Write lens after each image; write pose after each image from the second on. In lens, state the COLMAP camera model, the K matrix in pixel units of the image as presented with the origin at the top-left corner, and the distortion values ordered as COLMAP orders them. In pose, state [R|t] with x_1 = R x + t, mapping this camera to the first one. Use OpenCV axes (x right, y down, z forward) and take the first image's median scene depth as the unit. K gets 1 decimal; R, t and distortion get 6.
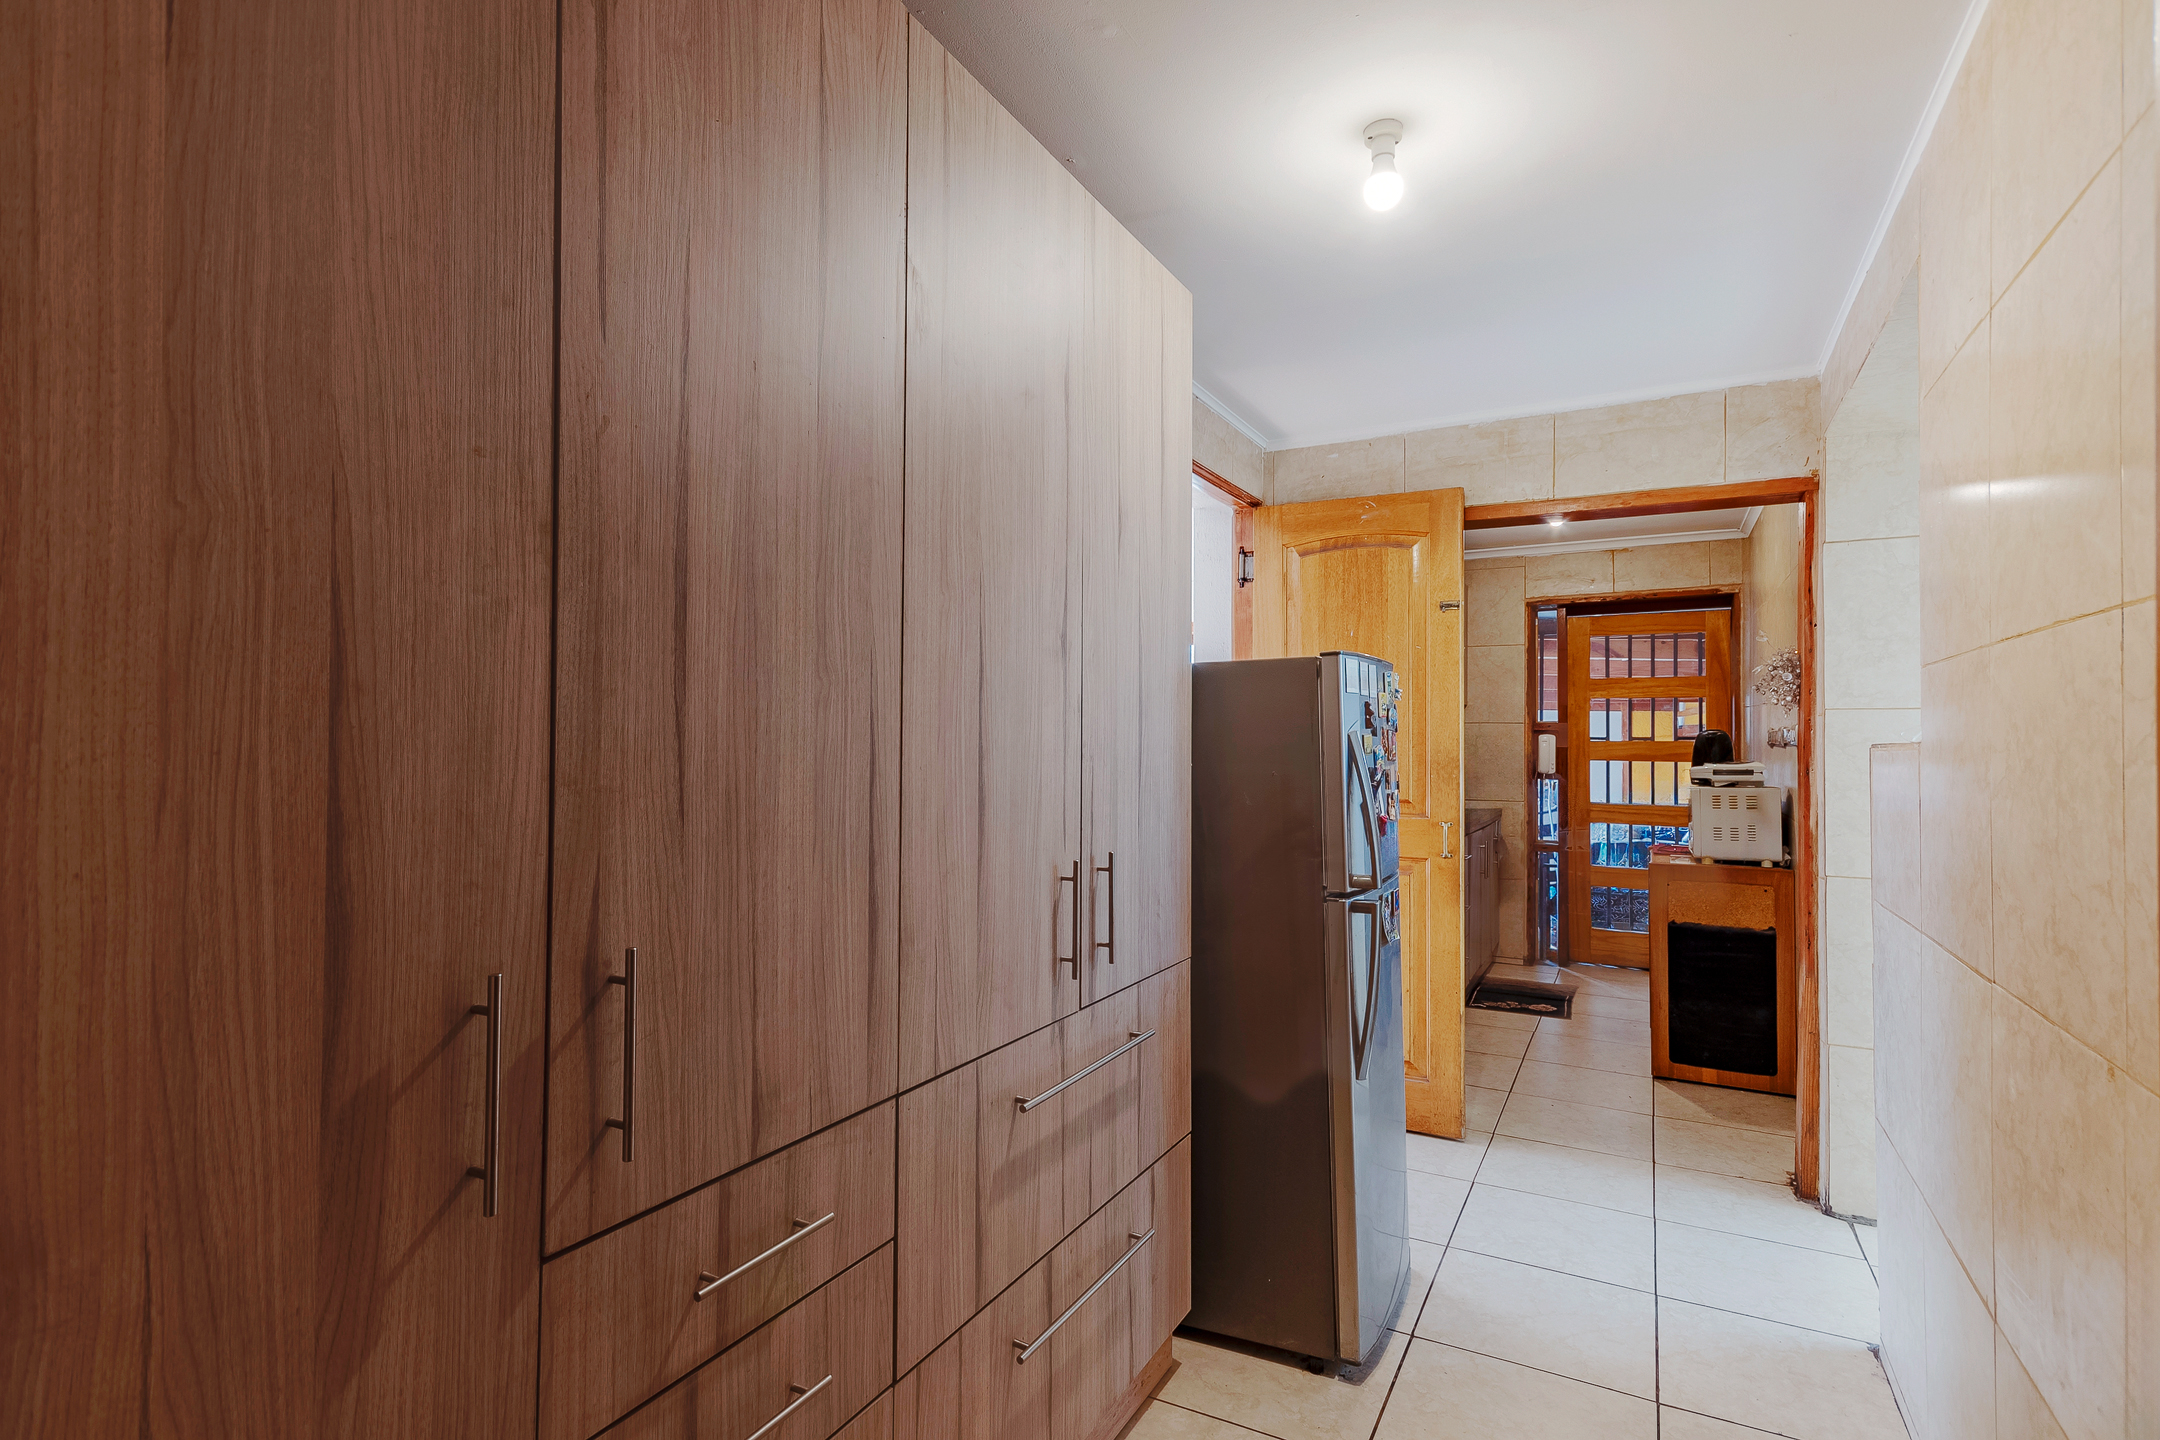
lens RADIAL K [[1102.4, 0, 1073.4], [0, 1102.4, 733.8], [0, 0, 1]] dist [0.022328, -0.003350]
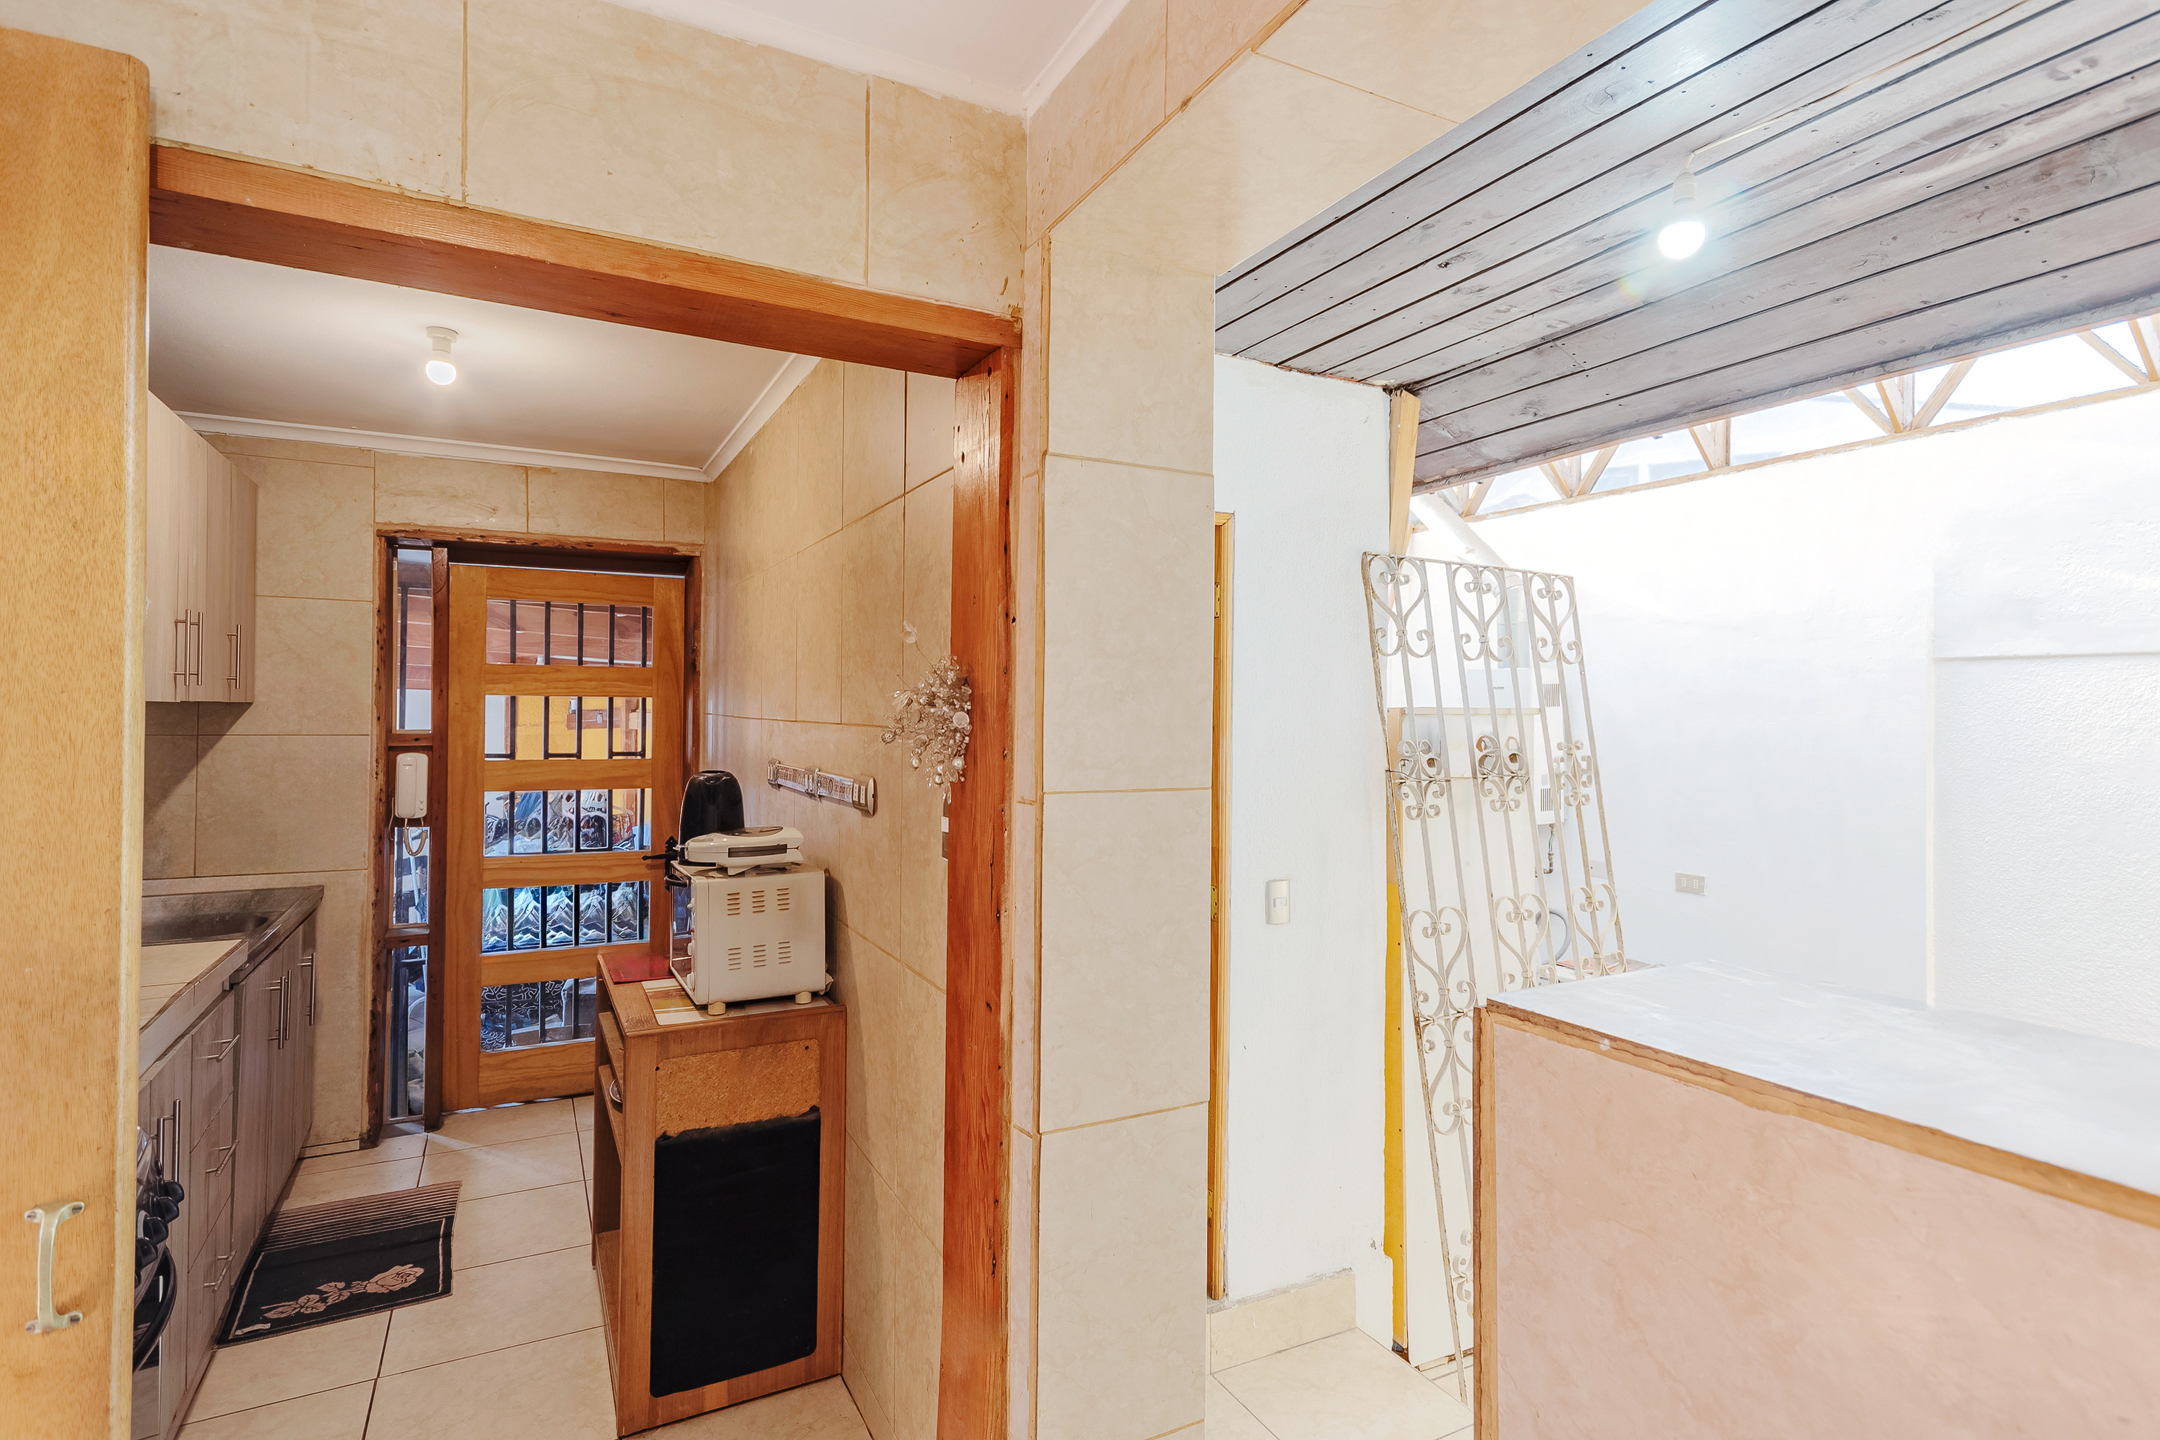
lens RADIAL K [[1102.4, 0, 1079.0], [0, 1102.4, 700.5], [0, 0, 1]] dist [0.022328, -0.003350]
pose [[0.578882, 0.007958, 0.815373, 0.149597], [-0.010165, 0.999945, -0.002542, -0.032276], [-0.815348, -0.006816, 0.578931, 0.366535]]
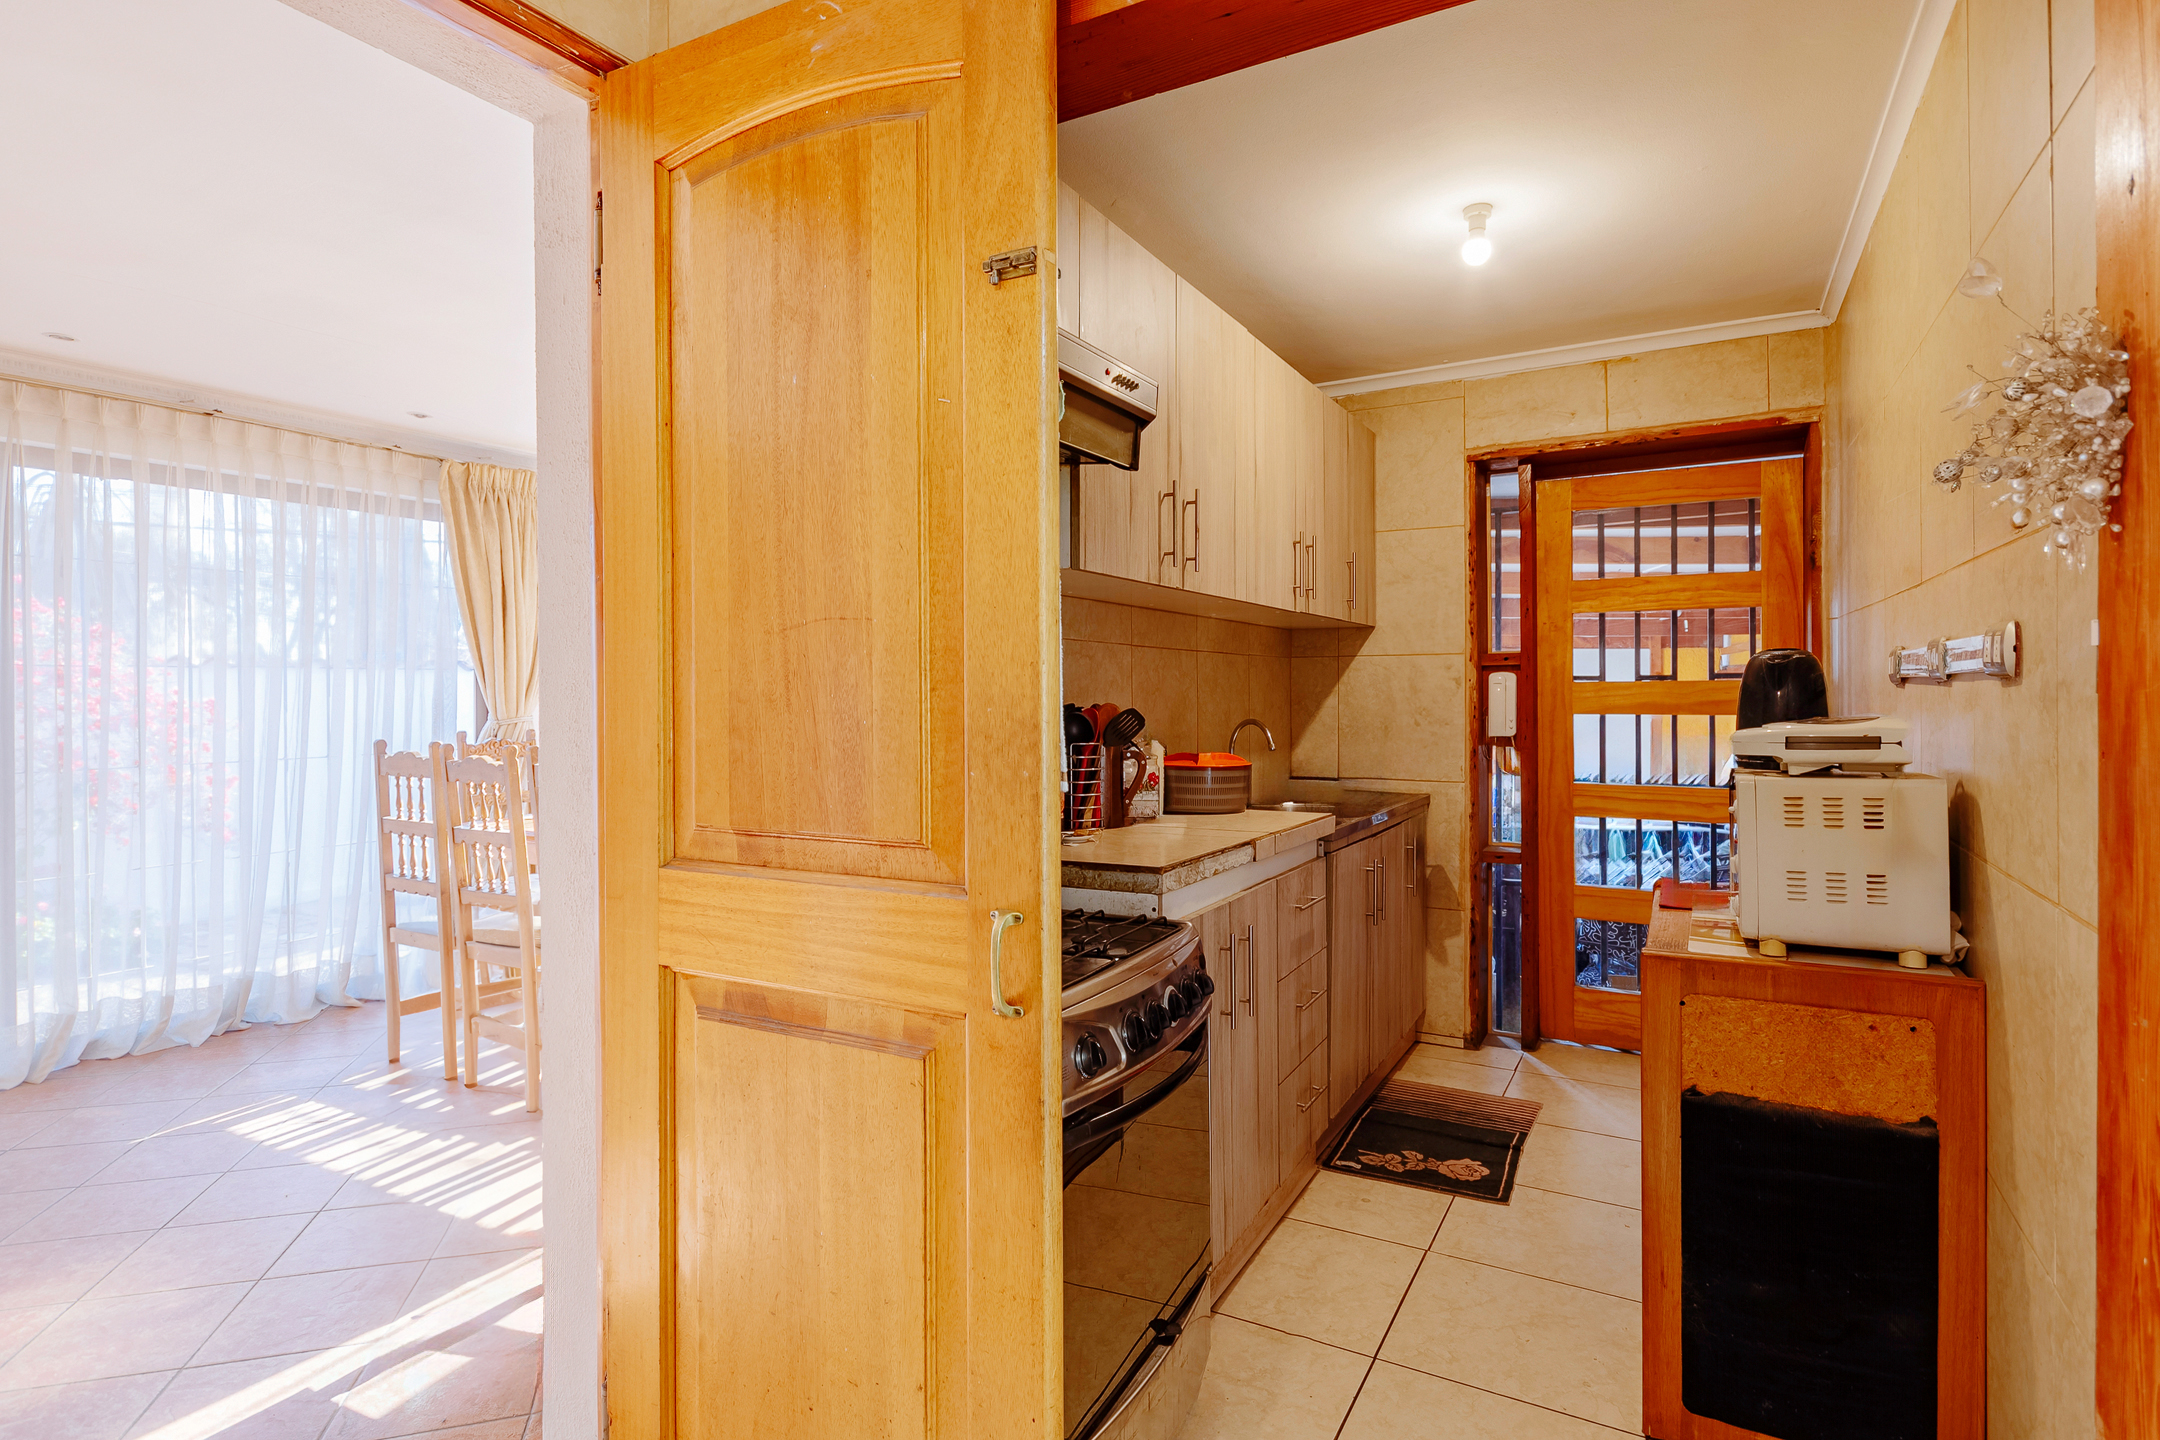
lens RADIAL K [[1102.4, 0, 1090.3], [0, 1102.4, 691.9], [0, 0, 1]] dist [0.022328, -0.003350]
pose [[0.999741, -0.004550, -0.022304, 0.223678], [0.004647, 0.999980, 0.004266, 0.008211], [0.022284, -0.004368, 0.999742, 0.397469]]
